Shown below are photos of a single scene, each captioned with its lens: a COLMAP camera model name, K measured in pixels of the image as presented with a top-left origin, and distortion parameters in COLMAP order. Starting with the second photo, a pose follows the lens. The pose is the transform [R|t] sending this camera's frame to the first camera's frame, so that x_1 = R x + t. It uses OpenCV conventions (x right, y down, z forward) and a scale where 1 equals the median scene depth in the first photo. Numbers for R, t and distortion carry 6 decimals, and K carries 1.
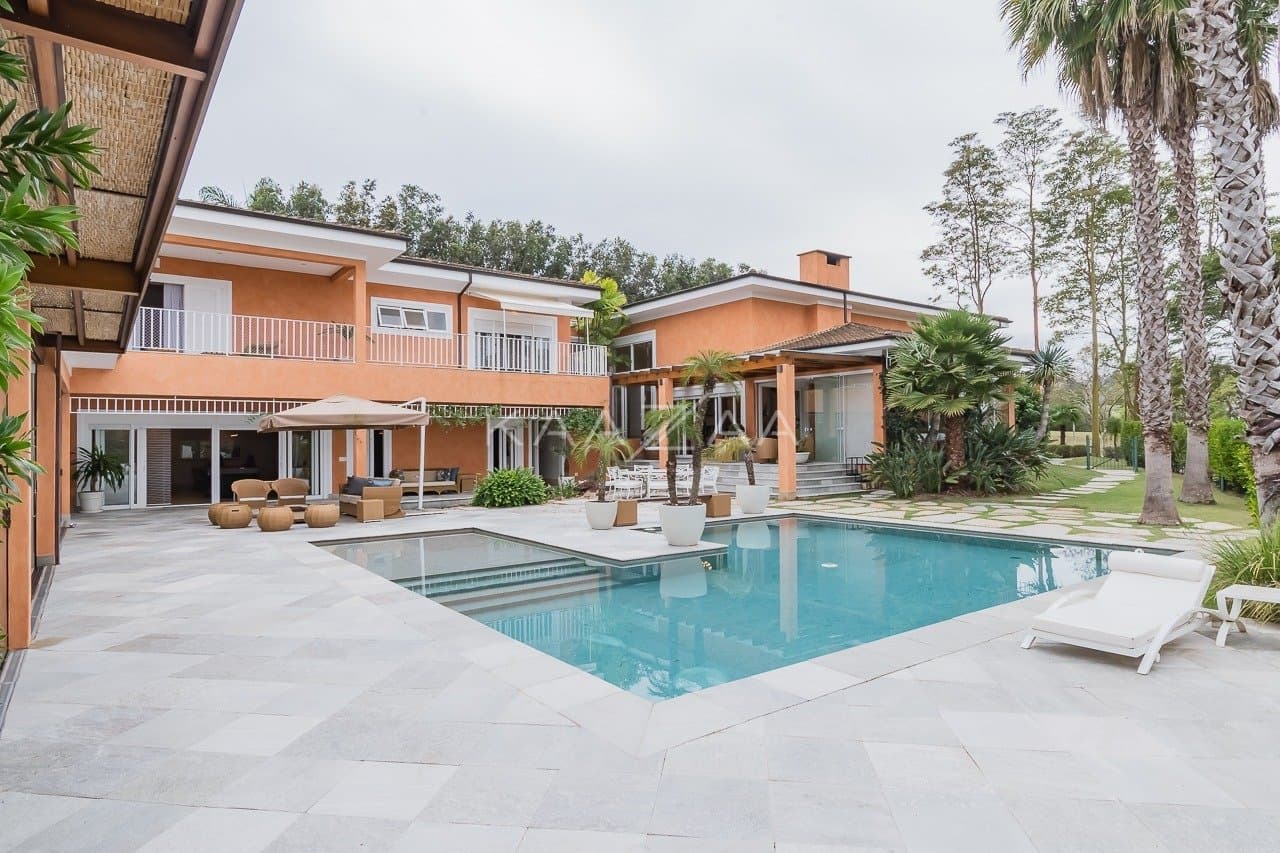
lens RADIAL K [[733.9, 0, 636.2], [0, 733.9, 427.6], [0, 0, 1]] dist [0.000728, -0.000759]
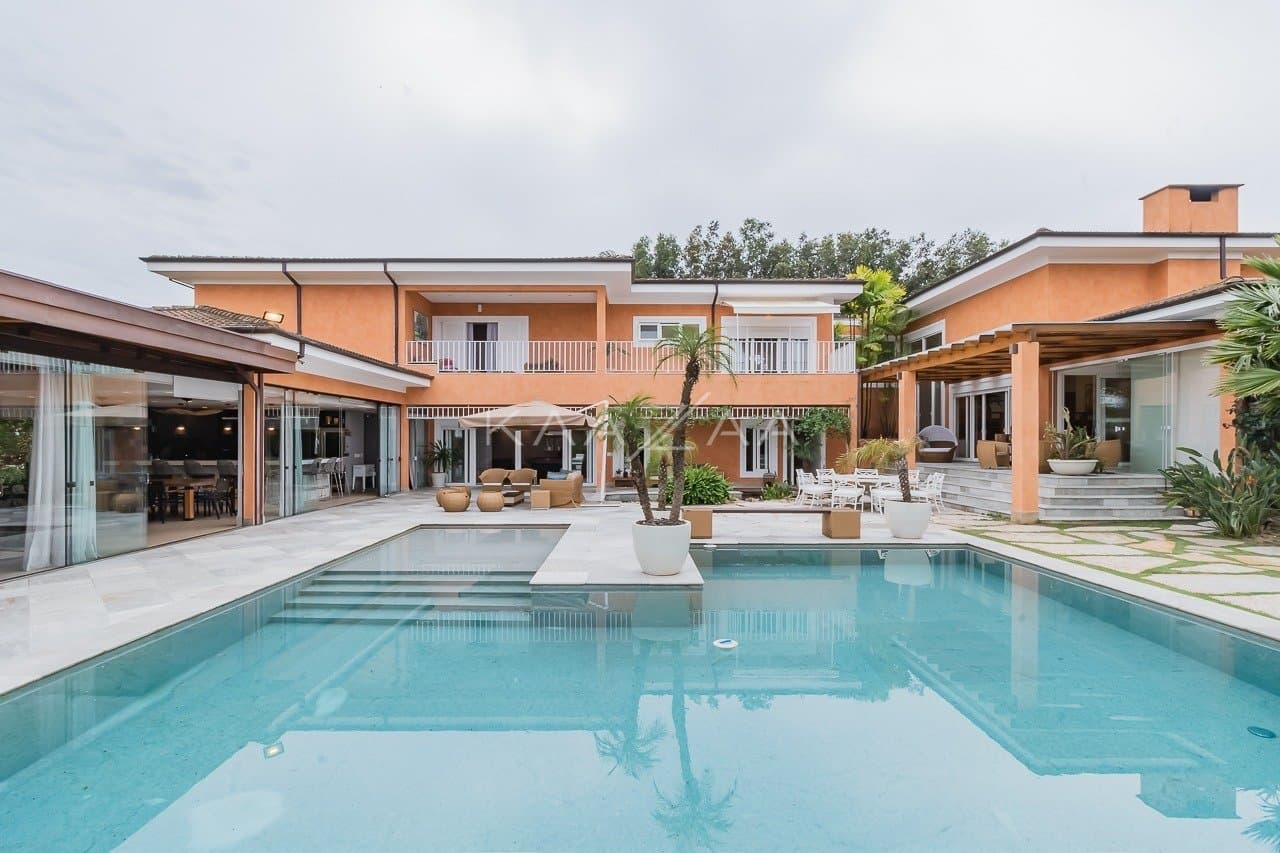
lens RADIAL K [[599.4, 0, 629.9], [0, 599.4, 437.9], [0, 0, 1]] dist [0.003605, -0.000397]
pose [[0.802546, 0.007583, -0.596542, 0.192135], [0.003038, 0.999854, 0.016798, -0.000105], [0.596582, -0.015293, 0.802406, 0.206675]]
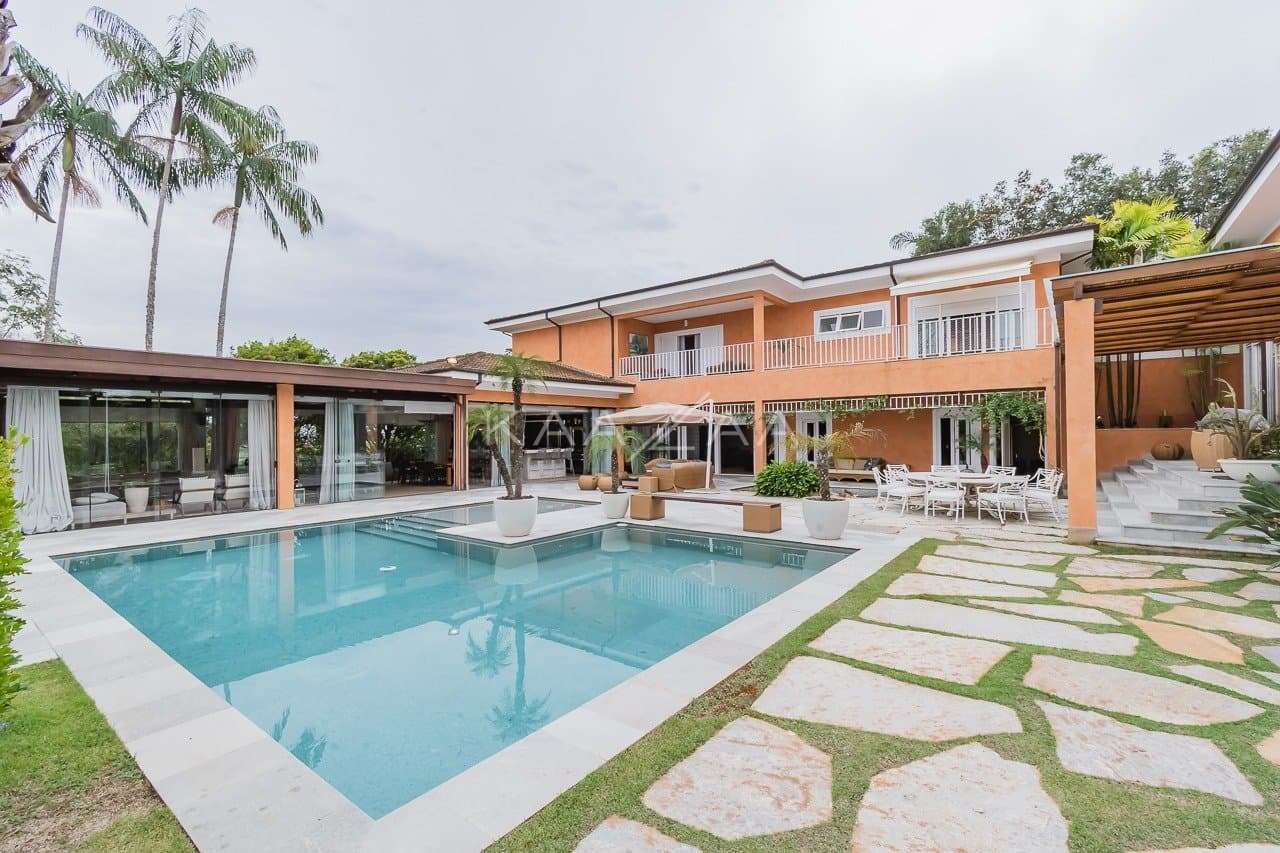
lens RADIAL K [[564.3, 0, 633.9], [0, 564.3, 427.0], [0, 0, 1]] dist [0.003087, -0.000355]
pose [[0.266929, -0.003836, -0.963709, 0.414035], [0.028025, 0.999600, 0.003784, -0.001137], [0.963309, -0.028018, 0.266929, 0.429536]]
